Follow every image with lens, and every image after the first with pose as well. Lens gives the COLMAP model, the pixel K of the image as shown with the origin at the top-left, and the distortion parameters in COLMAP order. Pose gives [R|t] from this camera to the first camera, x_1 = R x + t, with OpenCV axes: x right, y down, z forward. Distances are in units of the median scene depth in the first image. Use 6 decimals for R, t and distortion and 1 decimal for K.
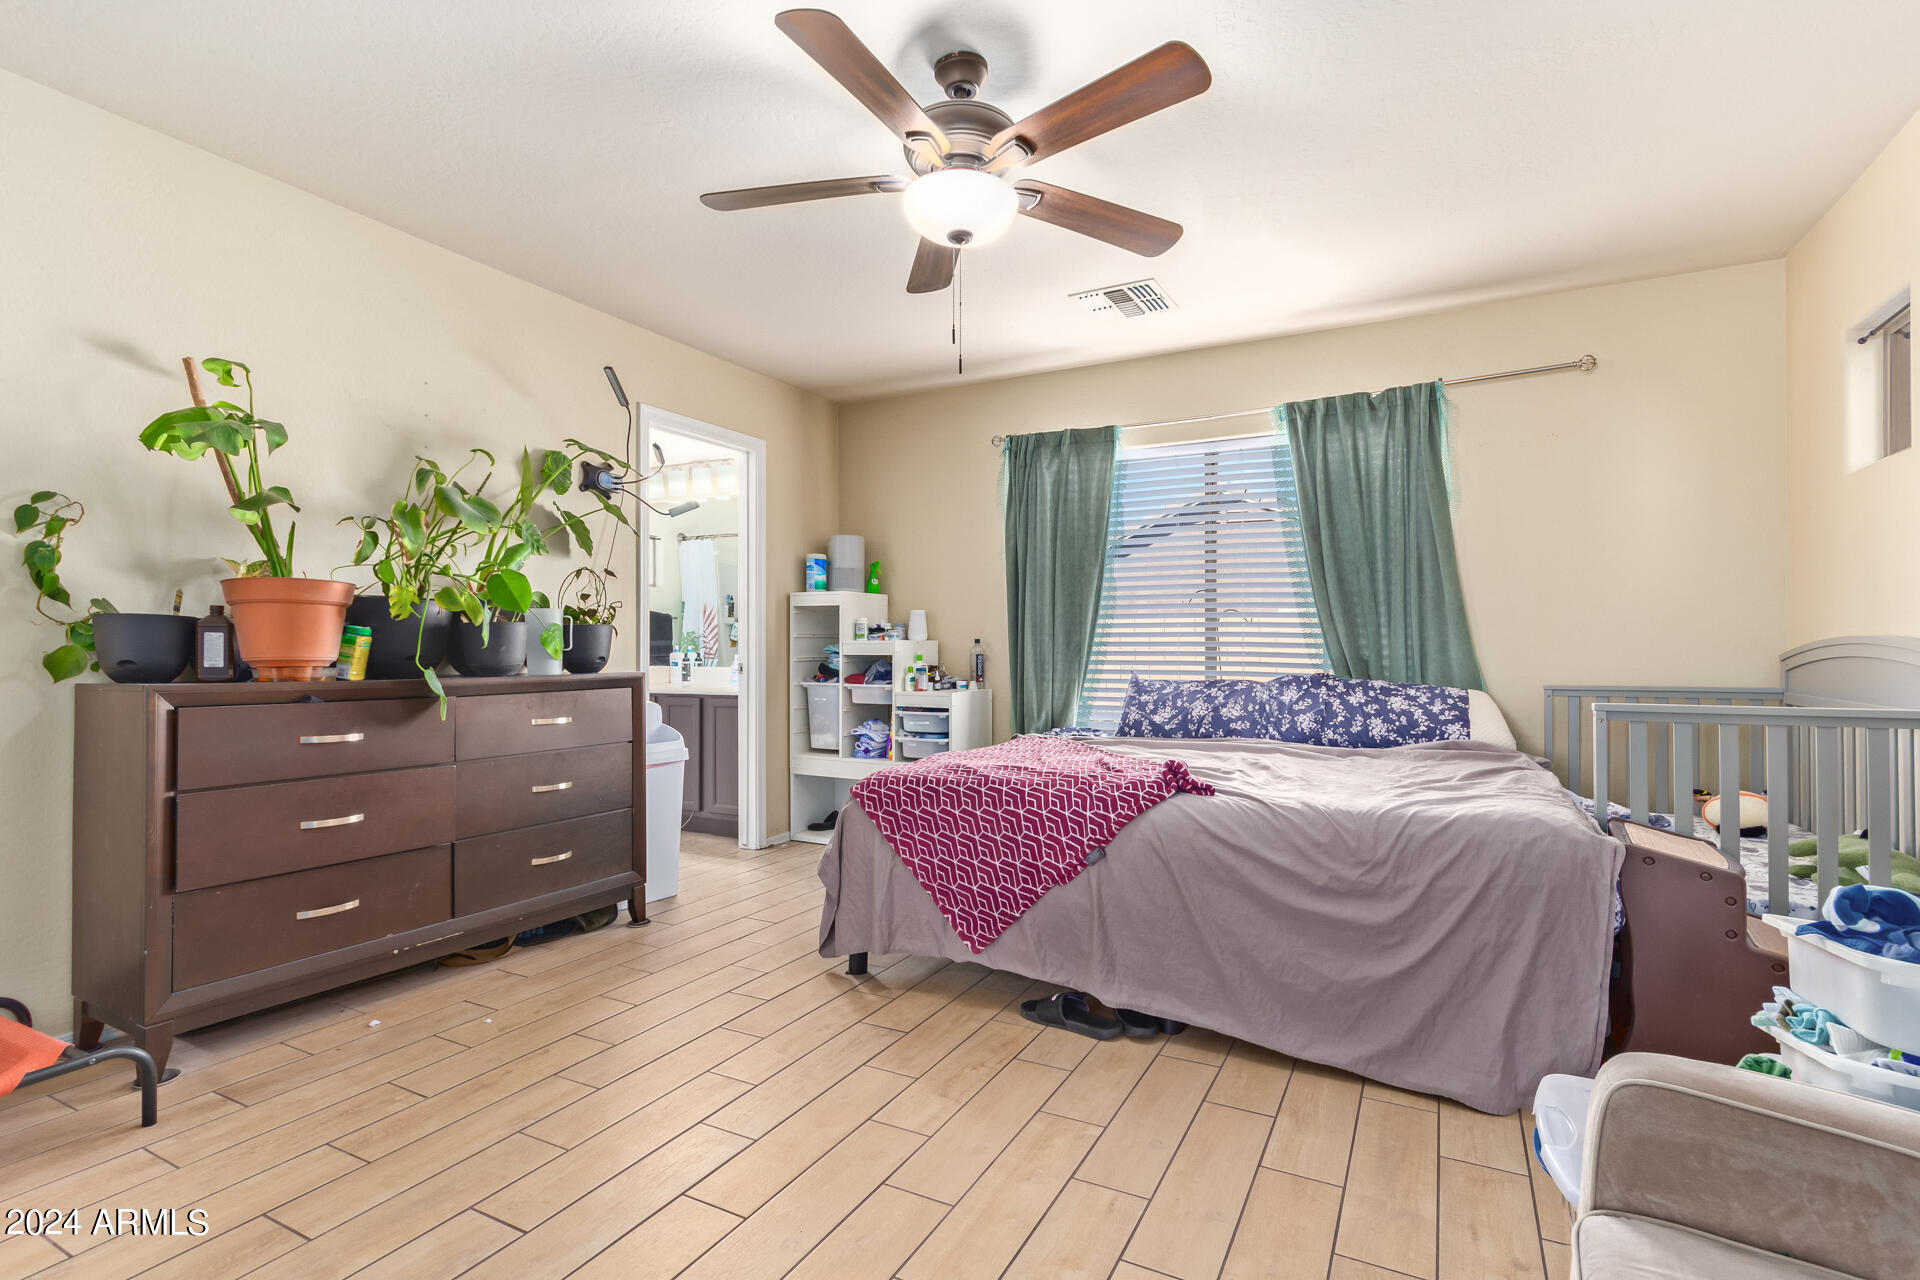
lens RADIAL K [[901.8, 0, 957.9], [0, 901.8, 641.3], [0, 0, 1]] dist [-0.002080, 0.001322]
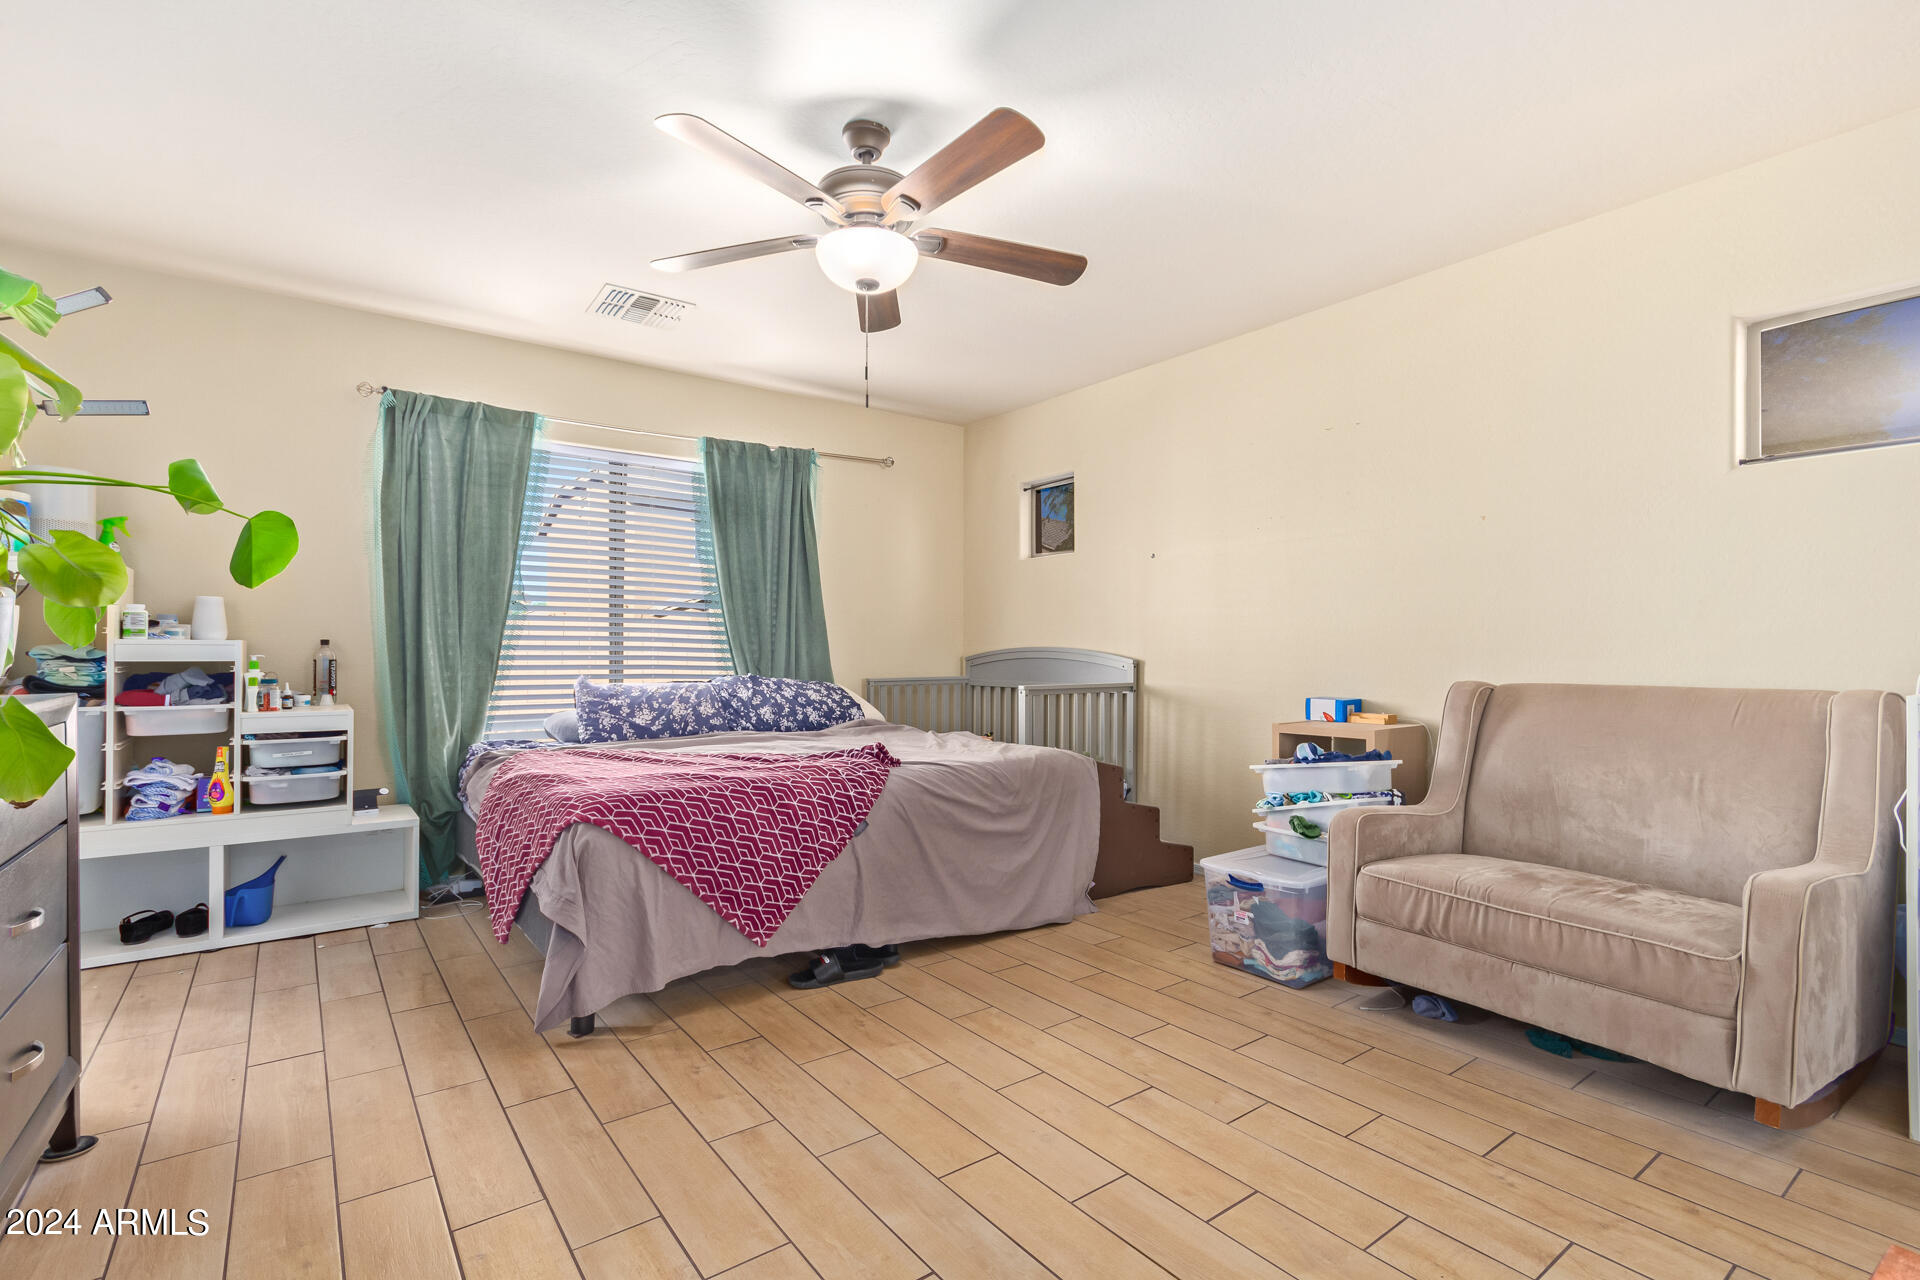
lens RADIAL K [[901.8, 0, 950.1], [0, 901.8, 649.2], [0, 0, 1]] dist [-0.002080, 0.001322]
pose [[0.428770, 0.005271, 0.903398, -0.598317], [-0.009537, 0.999954, -0.001308, 0.002372], [-0.903363, -0.008055, 0.428800, 0.263060]]
